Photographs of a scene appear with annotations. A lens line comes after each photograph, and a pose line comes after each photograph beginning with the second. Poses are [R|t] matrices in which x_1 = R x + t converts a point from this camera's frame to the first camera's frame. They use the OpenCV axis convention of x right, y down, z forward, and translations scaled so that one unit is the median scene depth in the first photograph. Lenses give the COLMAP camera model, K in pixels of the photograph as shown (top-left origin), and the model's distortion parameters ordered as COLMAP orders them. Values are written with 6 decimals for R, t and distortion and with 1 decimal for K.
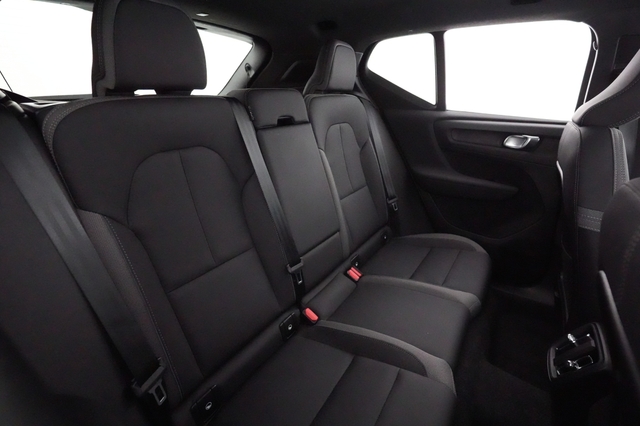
lens RADIAL K [[309.4, 0, 321.0], [0, 309.4, 211.5], [0, 0, 1]] dist [-0.002394, -0.000856]
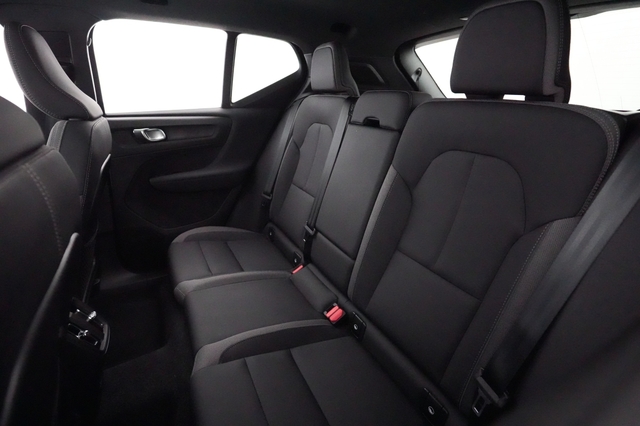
lens RADIAL K [[309.4, 0, 321.0], [0, 309.4, 211.5], [0, 0, 1]] dist [-0.002394, -0.000856]
pose [[-0.453111, 0.324468, -0.830308, 0.865681], [-0.356449, 0.787766, 0.502363, -0.498699], [0.817089, 0.523588, -0.241289, 1.227919]]
